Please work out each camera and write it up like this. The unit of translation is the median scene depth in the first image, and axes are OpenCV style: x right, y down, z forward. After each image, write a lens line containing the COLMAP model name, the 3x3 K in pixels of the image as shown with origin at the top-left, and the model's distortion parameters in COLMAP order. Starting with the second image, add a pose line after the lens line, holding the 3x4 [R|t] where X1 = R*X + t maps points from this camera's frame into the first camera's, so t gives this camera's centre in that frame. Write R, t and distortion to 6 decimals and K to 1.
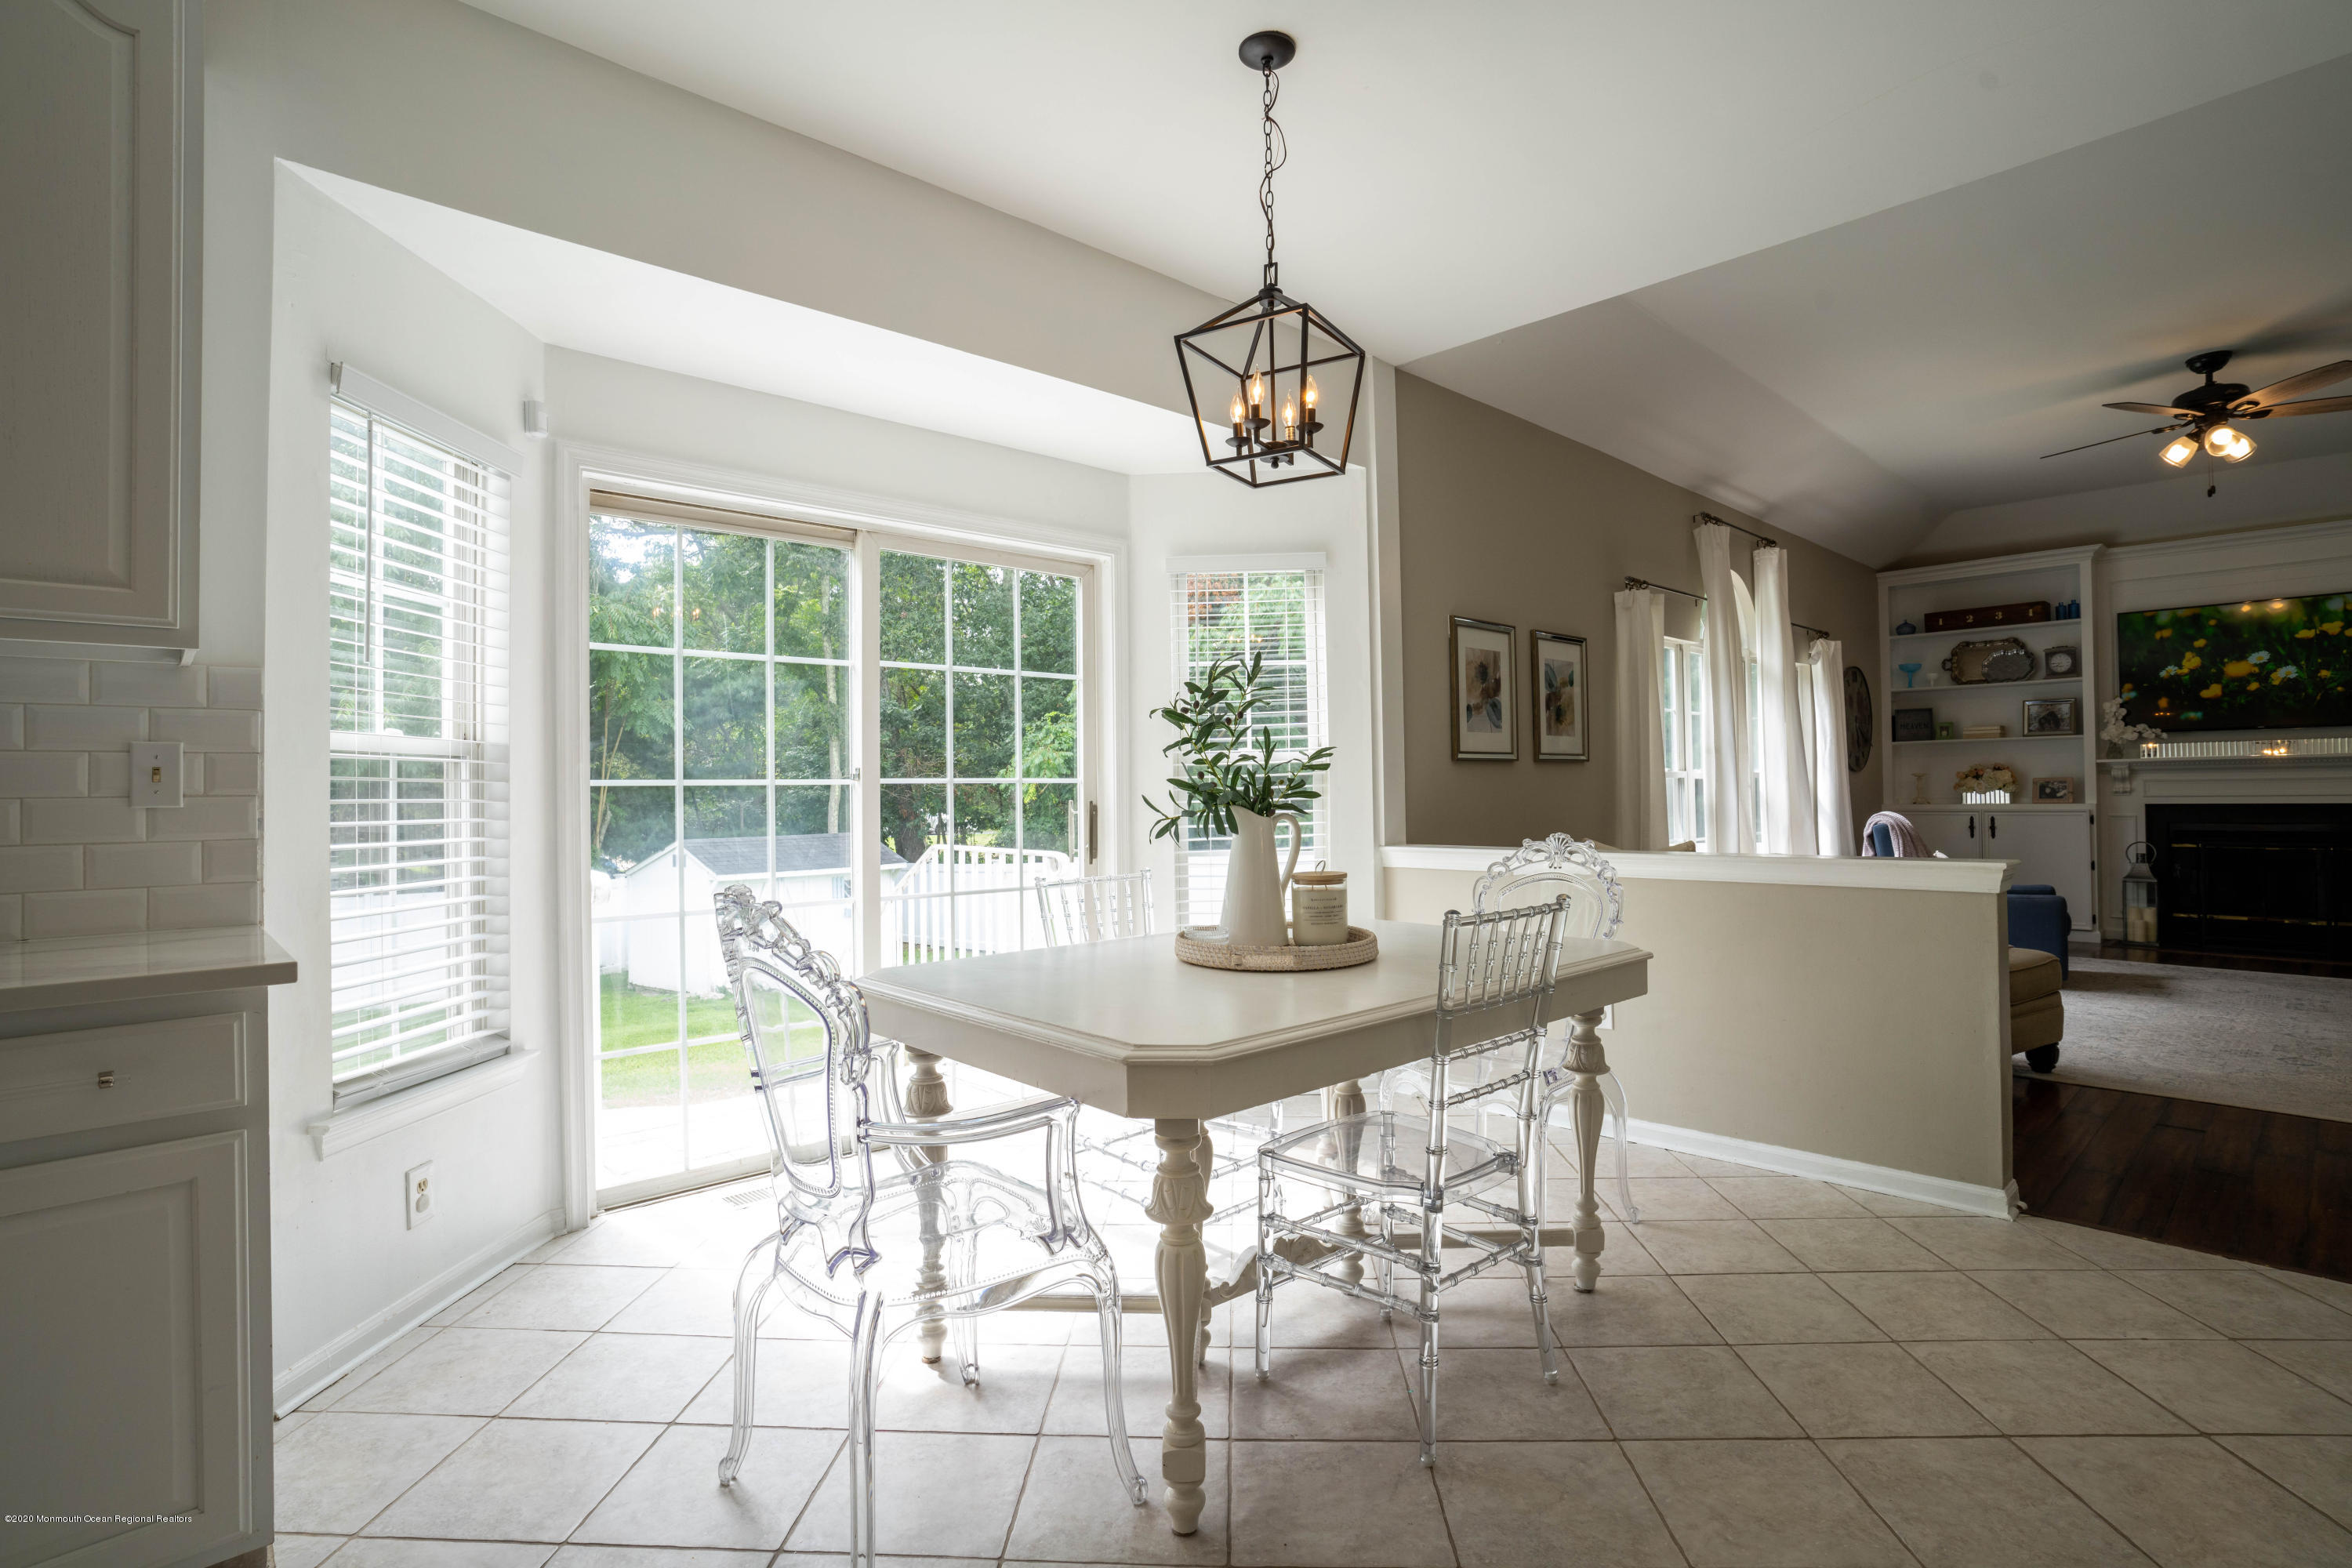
lens RADIAL K [[1152.8, 0, 1186.3], [0, 1152.8, 779.7], [0, 0, 1]] dist [-0.079195, 0.035784]
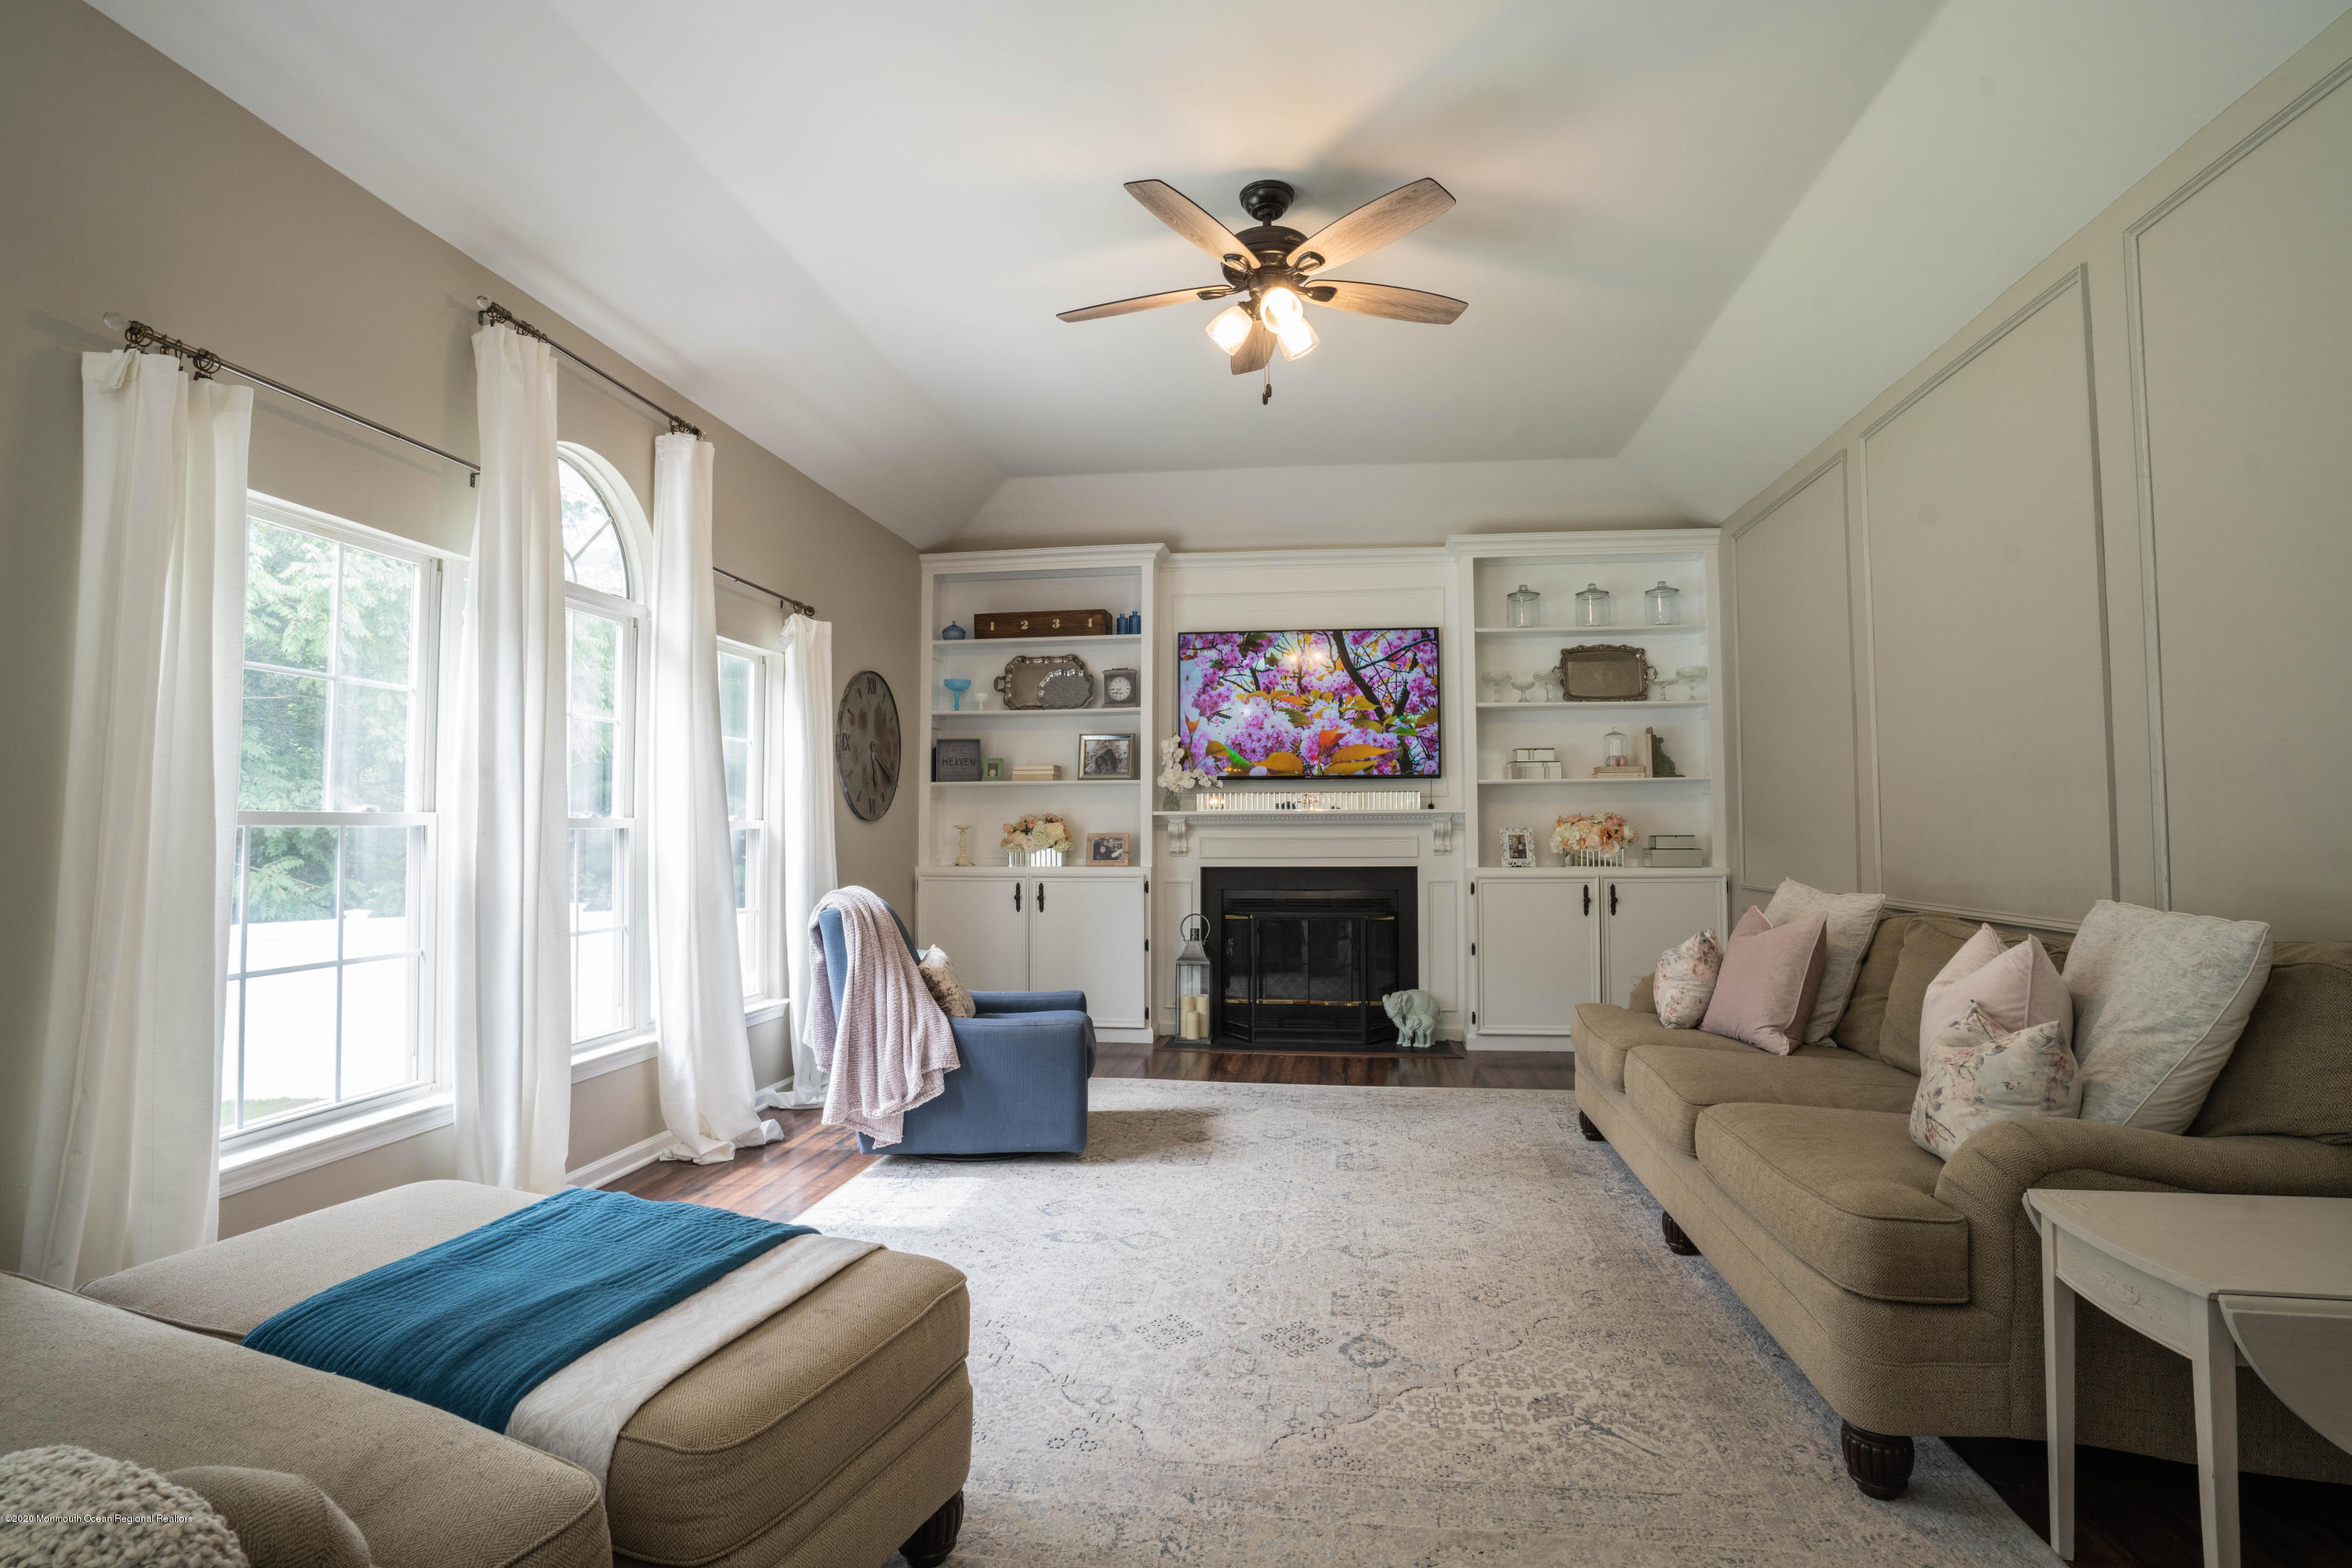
lens RADIAL K [[1152.8, 0, 1186.3], [0, 1152.8, 779.7], [0, 0, 1]] dist [-0.079195, 0.035784]
pose [[0.778060, 0.040666, 0.626872, 0.319455], [-0.016964, 0.998899, -0.043745, -0.005138], [-0.627961, 0.023402, 0.777893, 0.341123]]
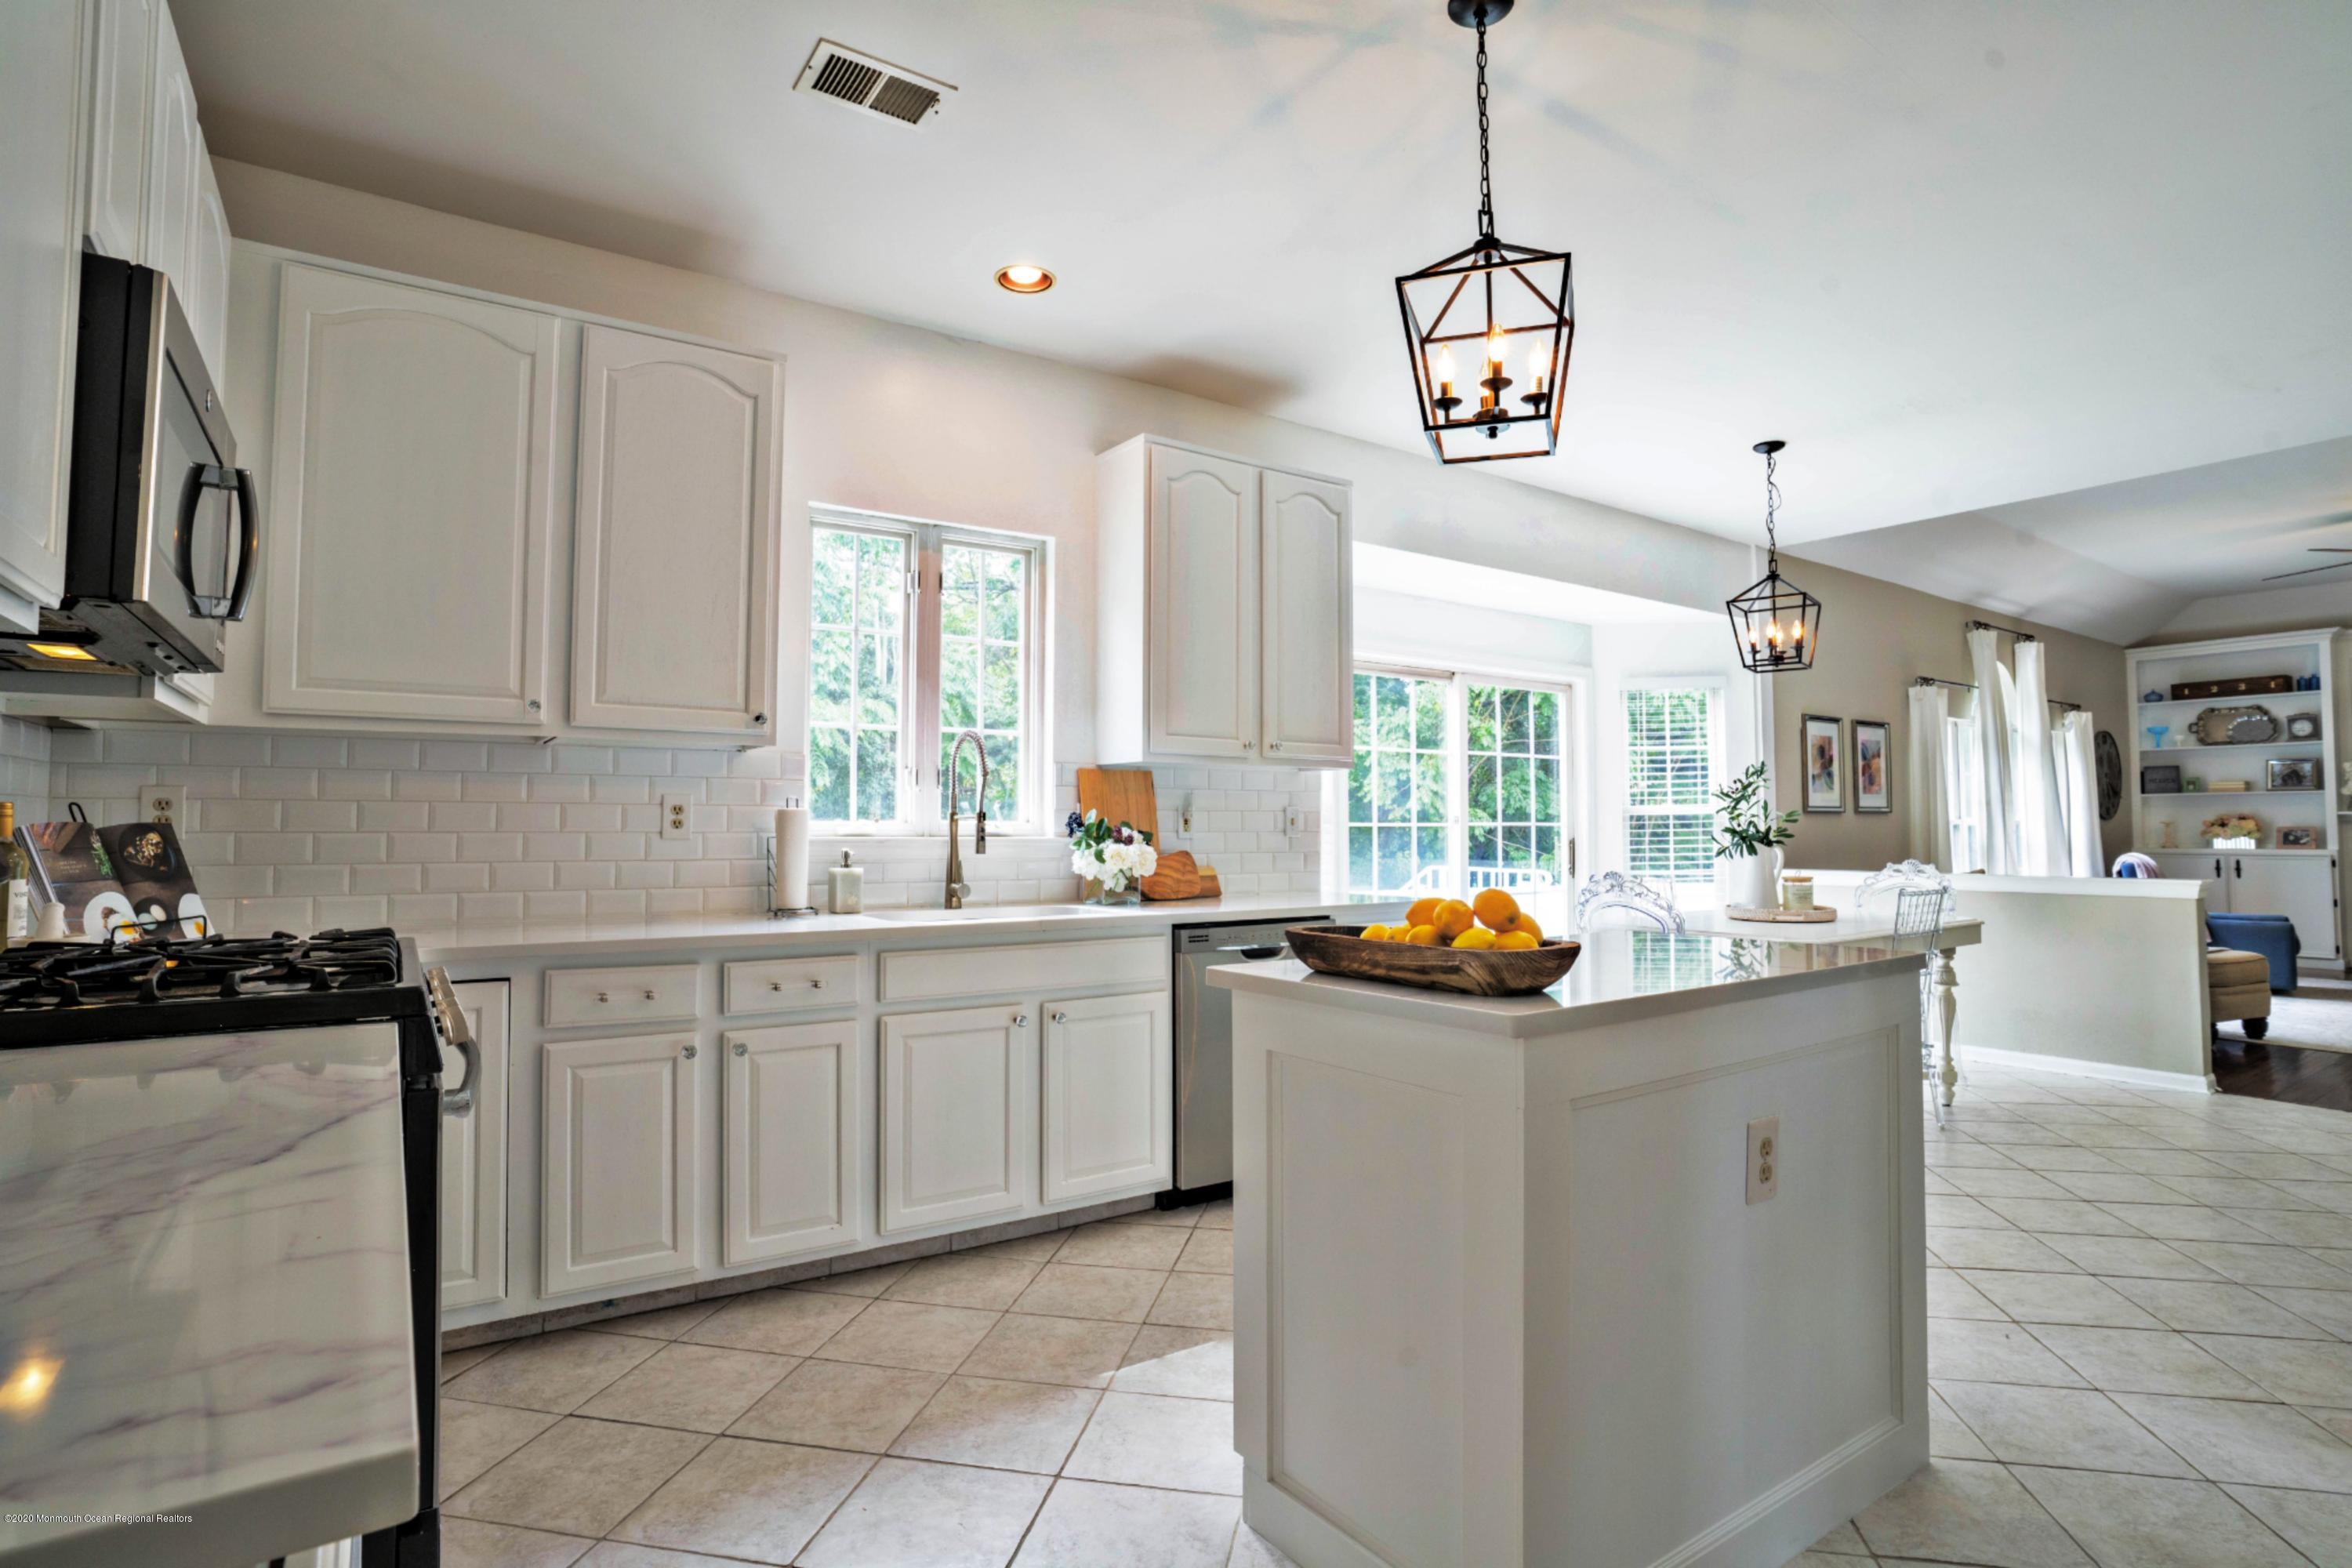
lens RADIAL K [[1167.7, 0, 1182.1], [0, 1167.7, 777.7], [0, 0, 1]] dist [-0.069853, 0.028082]
pose [[0.988352, 0.006521, -0.152043, -0.198337], [-0.011269, 0.999475, -0.030388, -0.004610], [0.151765, 0.031747, 0.987907, -0.341638]]
